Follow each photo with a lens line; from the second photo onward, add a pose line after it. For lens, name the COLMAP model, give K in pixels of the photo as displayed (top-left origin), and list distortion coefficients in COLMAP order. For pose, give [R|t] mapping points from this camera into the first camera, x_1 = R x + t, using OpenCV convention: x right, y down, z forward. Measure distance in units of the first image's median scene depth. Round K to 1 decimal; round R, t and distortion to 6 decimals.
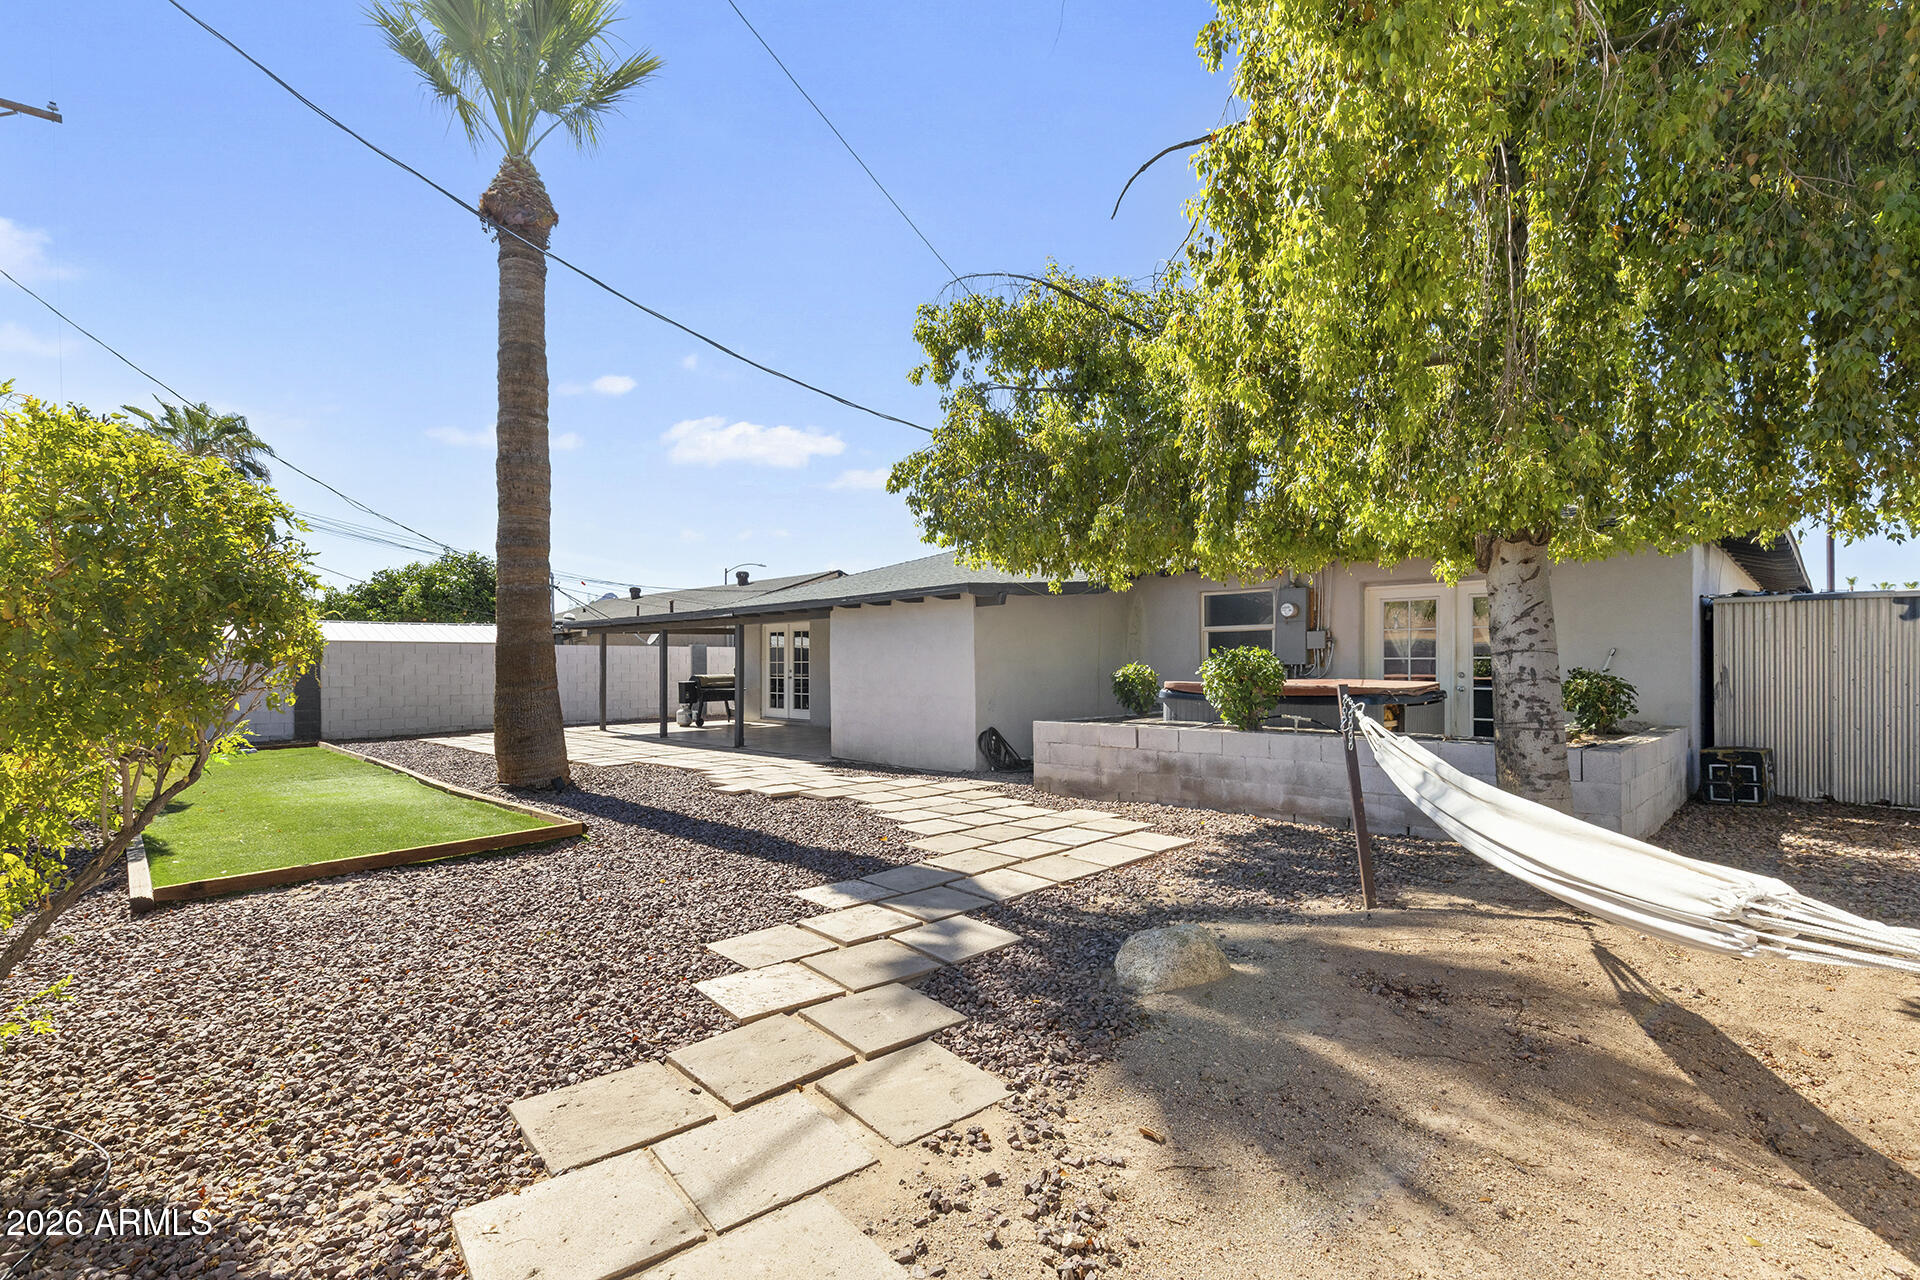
lens RADIAL K [[878.3, 0, 973.0], [0, 878.3, 661.2], [0, 0, 1]] dist [0.001597, -0.000111]
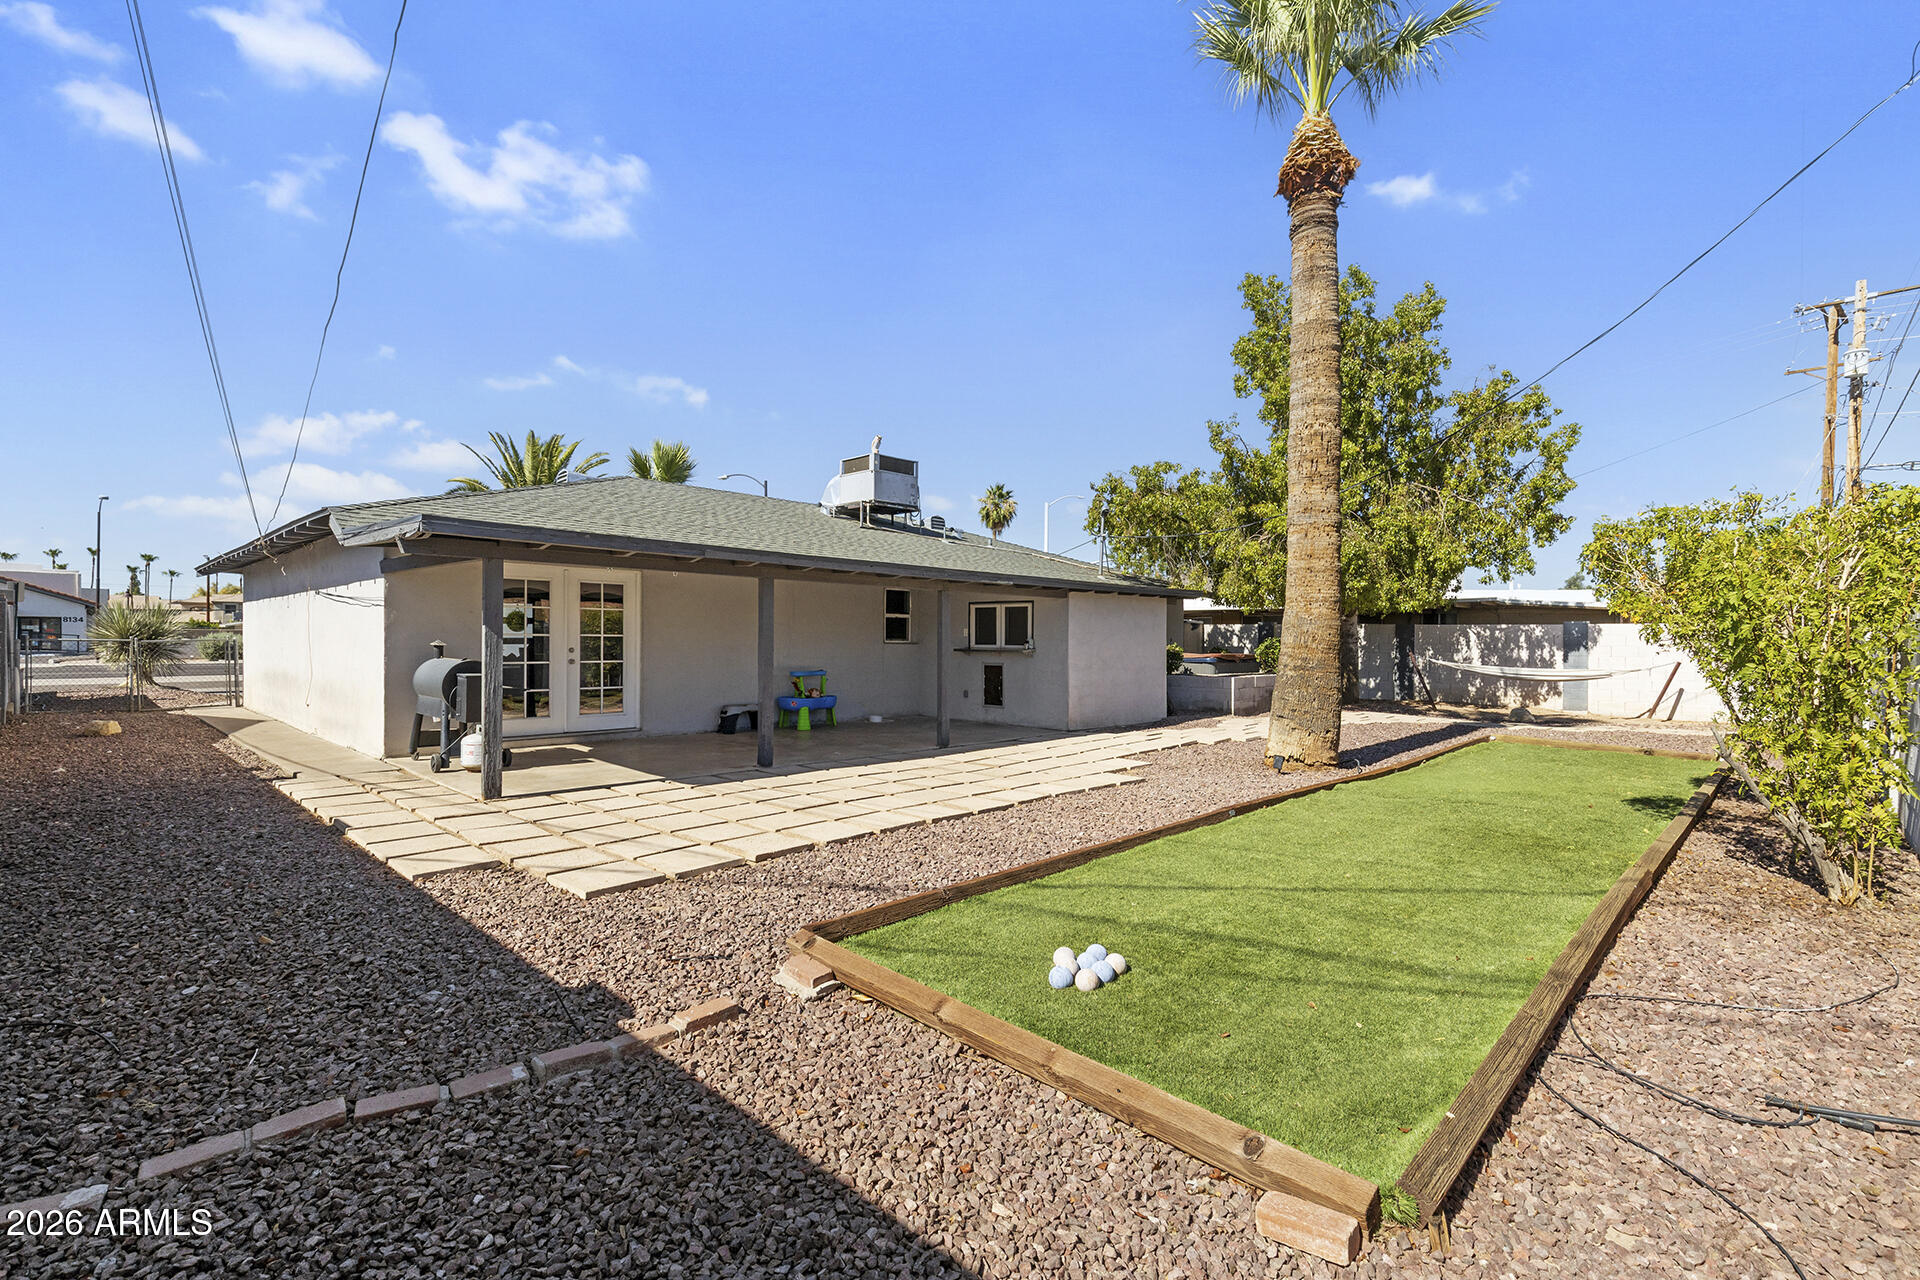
lens RADIAL K [[869.8, 0, 949.5], [0, 869.8, 649.8], [0, 0, 1]] dist [0.003892, -0.000245]
pose [[0.003662, -0.002495, 0.999990, -0.916215], [-0.010933, 0.999937, 0.002535, 0.007755], [-0.999934, -0.010942, 0.003634, 0.868807]]
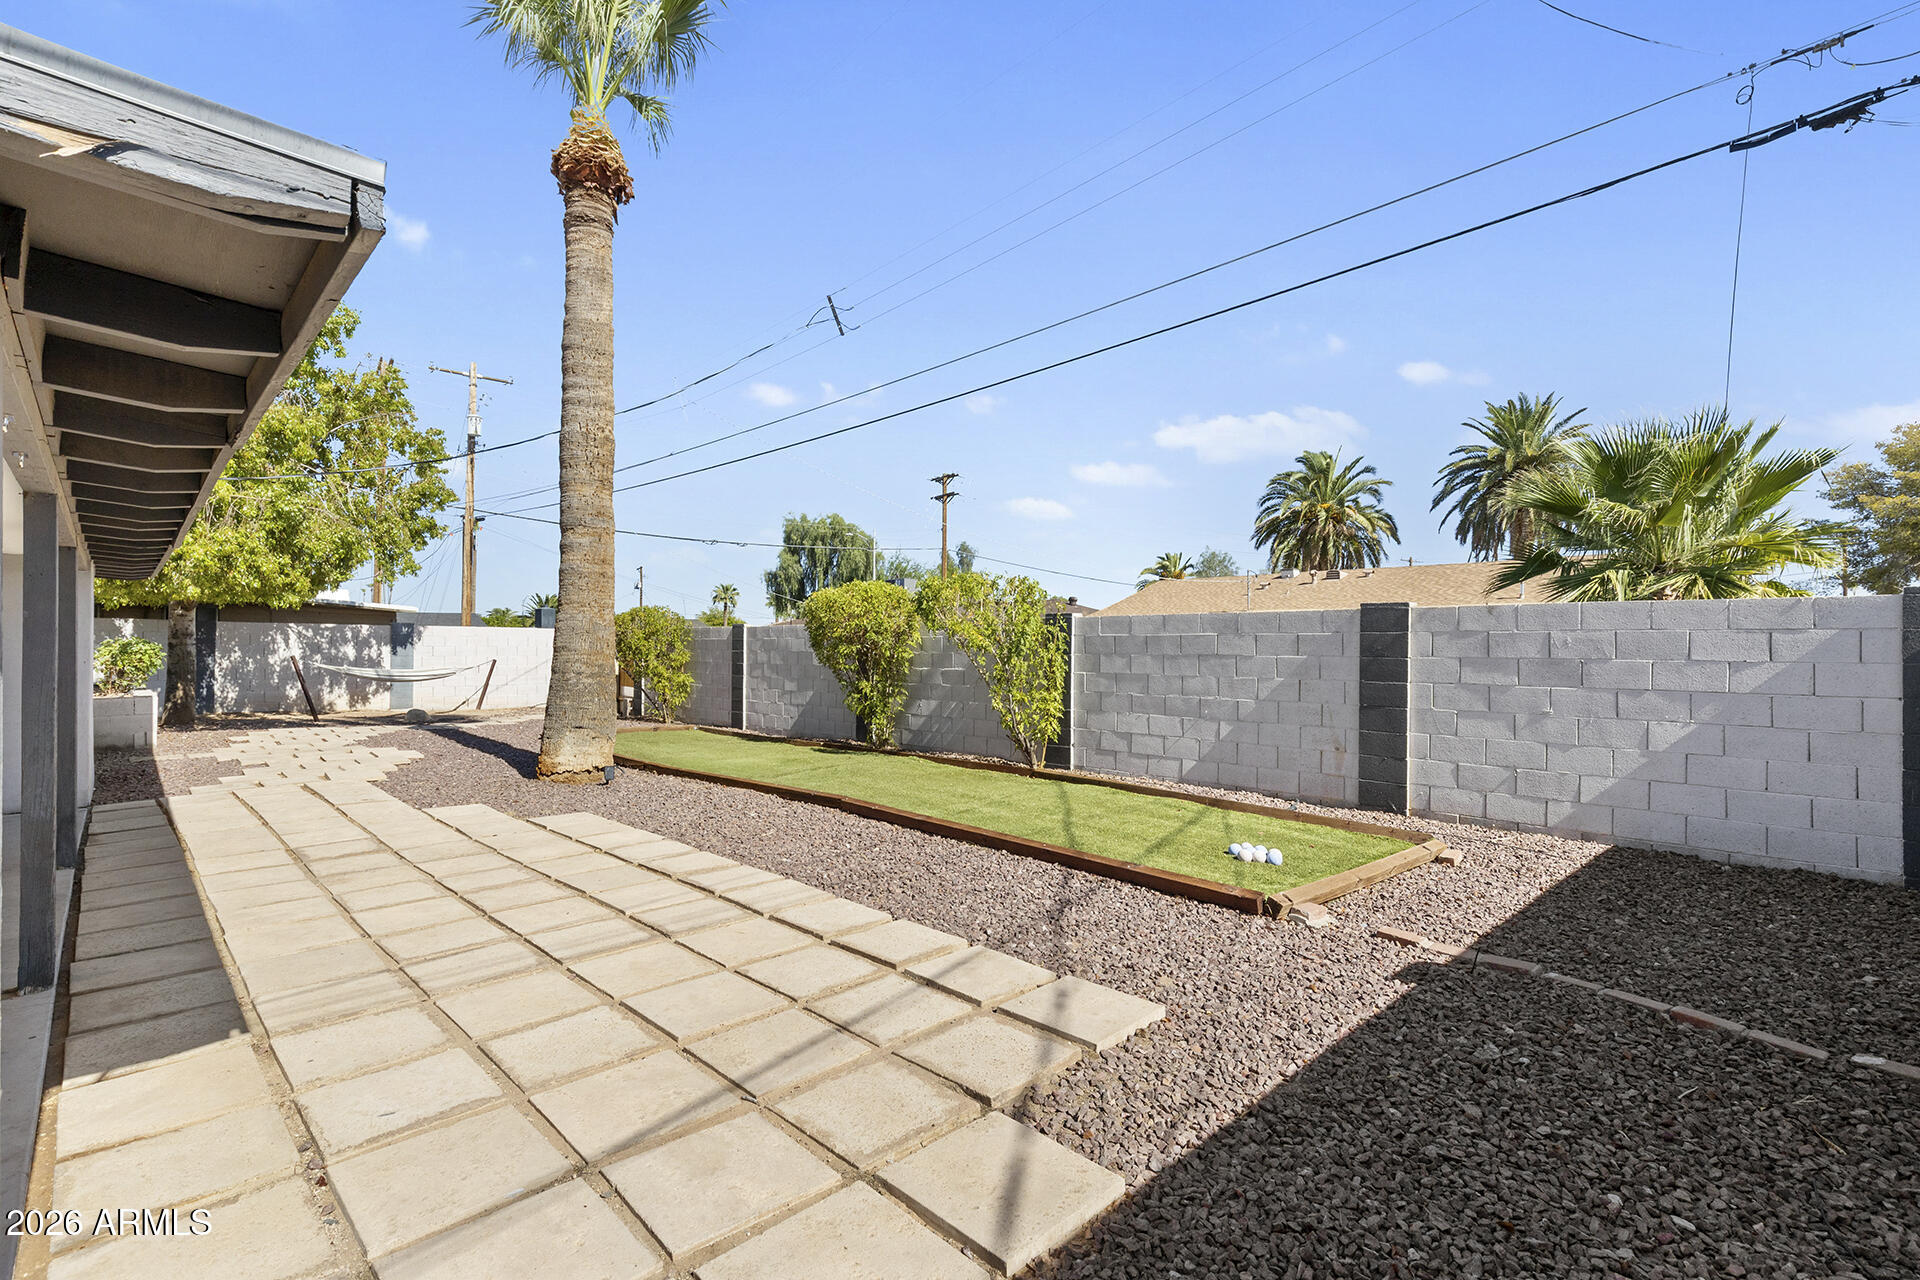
lens RADIAL K [[877.3, 0, 956.5], [0, 877.3, 644.3], [0, 0, 1]] dist [0.006345, -0.000029]
pose [[-0.999371, 0.000832, 0.035456, -0.588955], [0.000610, 0.999980, -0.006293, 0.002561], [-0.035461, -0.006268, -0.999351, 1.203104]]
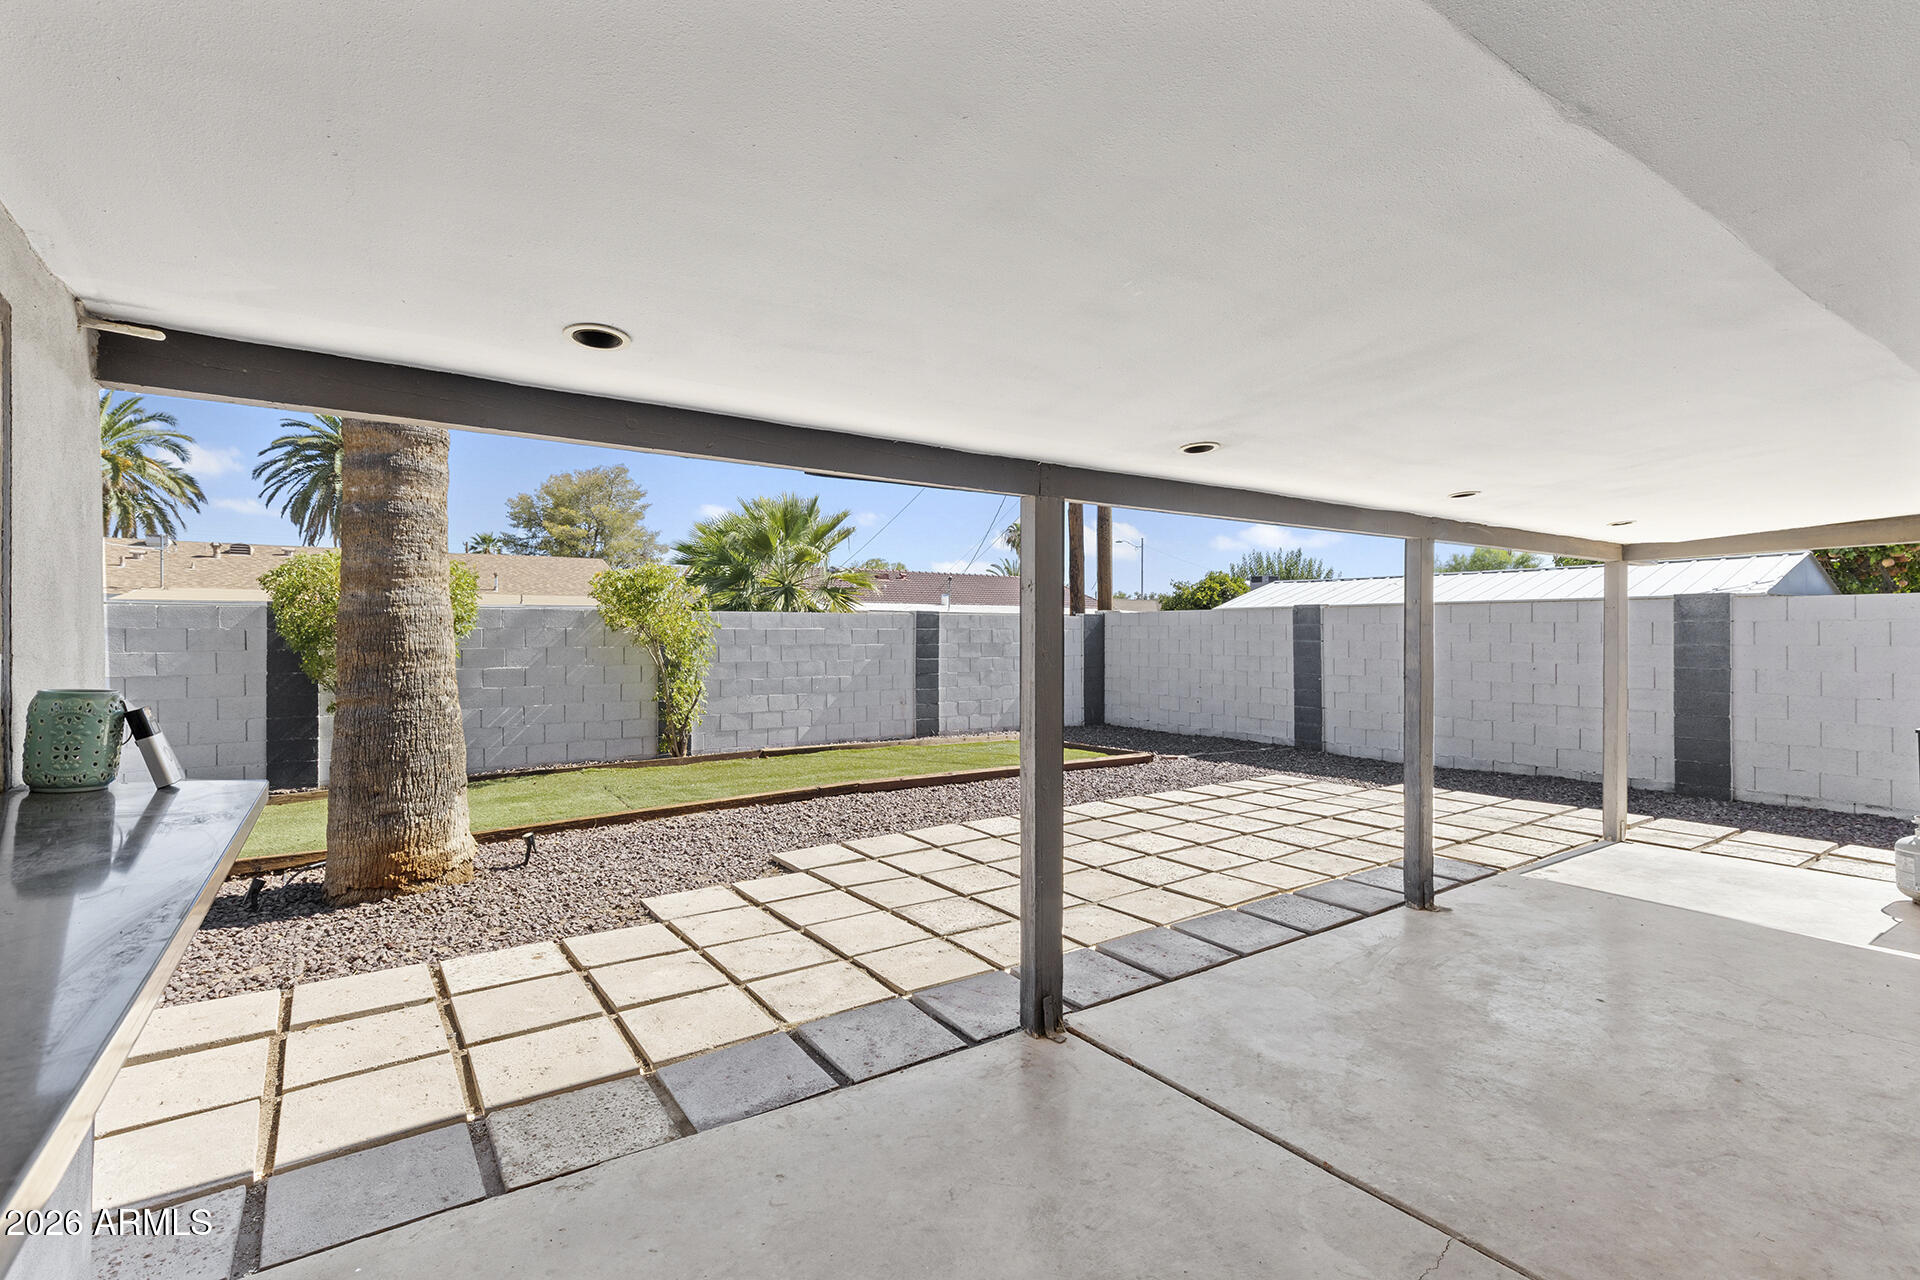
lens RADIAL K [[871.2, 0, 958.2], [0, 871.2, 633.4], [0, 0, 1]] dist [0.005294, -0.000050]
pose [[-0.198215, 0.006434, -0.980138, -0.034145], [0.004779, 0.999973, 0.005598, -0.007083], [0.980147, -0.003574, -0.198240, 0.898339]]
